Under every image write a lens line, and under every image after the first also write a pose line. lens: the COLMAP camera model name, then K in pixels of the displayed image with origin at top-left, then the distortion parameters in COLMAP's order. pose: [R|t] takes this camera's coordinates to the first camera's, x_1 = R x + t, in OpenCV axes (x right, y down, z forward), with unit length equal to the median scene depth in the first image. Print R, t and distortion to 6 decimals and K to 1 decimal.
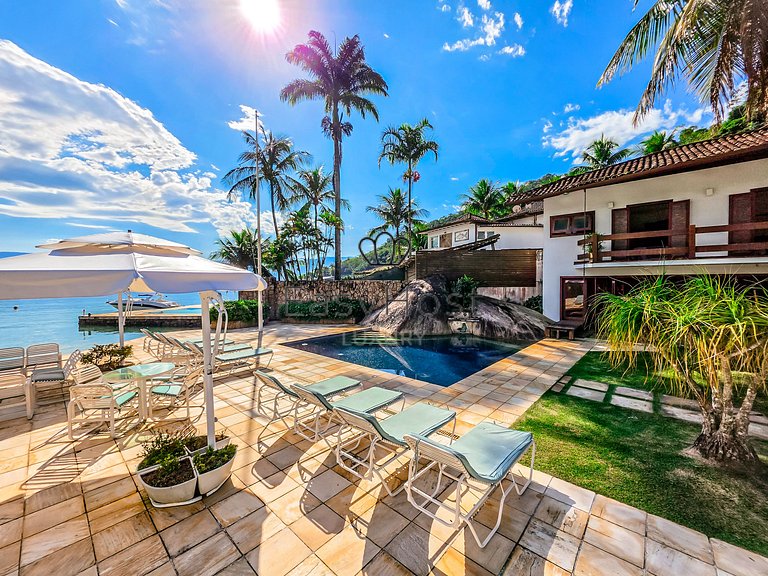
lens RADIAL K [[307.4, 0, 382.9], [0, 307.4, 288.5], [0, 0, 1]] dist [-0.001208, 0.000008]
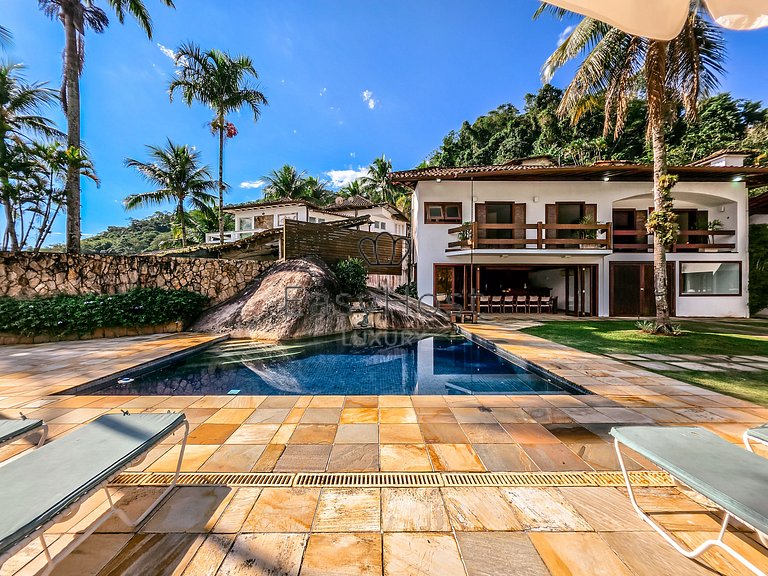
lens RADIAL K [[311.2, 0, 376.1], [0, 311.2, 288.2], [0, 0, 1]] dist [-0.002171, 0.000264]
pose [[0.743087, 0.000440, 0.669194, -0.206428], [0.010406, 0.999871, -0.012213, 0.045248], [-0.669113, 0.016039, 0.742987, 0.329527]]
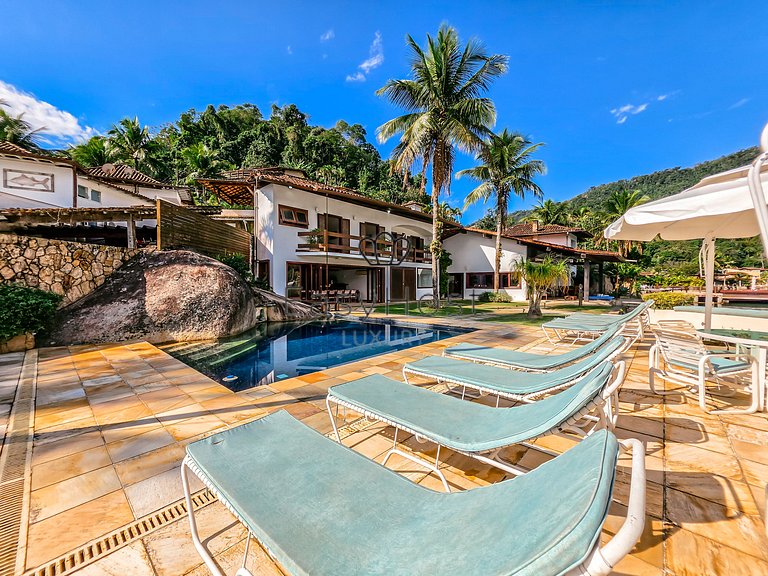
lens RADIAL K [[307.4, 0, 383.8], [0, 307.4, 286.0], [0, 0, 1]] dist [-0.001208, 0.000008]
pose [[0.006331, -0.004180, 0.999971, -0.457542], [0.020895, 0.999773, 0.004047, 0.045911], [-0.999762, 0.020869, 0.006417, 0.563972]]
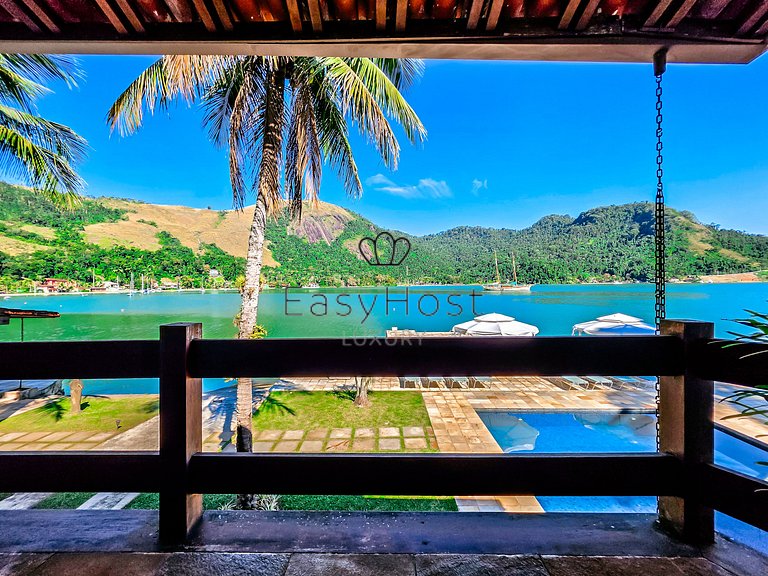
lens RADIAL K [[307.4, 0, 379.1], [0, 307.4, 289.4], [0, 0, 1]] dist [-0.001208, 0.000008]
pose [[-0.760743, 0.022576, -0.648660, 0.646571], [0.003692, 0.999529, 0.030457, -0.144487], [0.649043, 0.020775, -0.760468, 0.749403]]
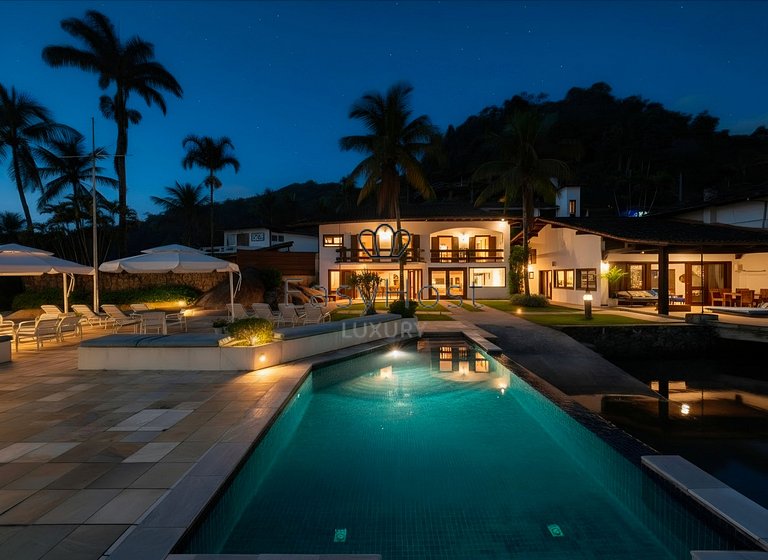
lens RADIAL K [[321.0, 0, 381.0], [0, 321.0, 283.5], [0, 0, 1]] dist [0.002592, -0.000227]
pose [[0.762776, -0.013886, 0.646514, -0.334764], [0.013418, 0.999894, 0.005645, 0.031610], [-0.646524, 0.004369, 0.762881, -0.521608]]
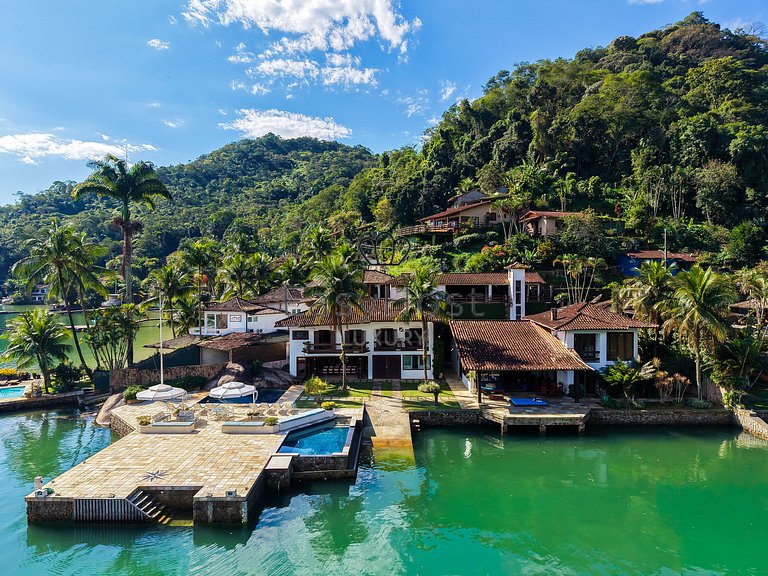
lens RADIAL K [[507.1, 0, 399.7], [0, 507.1, 286.8], [0, 0, 1]] dist [0.029275, -0.019606]
pose [[0.737038, -0.011034, 0.675761, -1.272107], [0.009617, 0.999937, 0.005838, -0.513878], [-0.675783, 0.002195, 0.737098, -2.089803]]
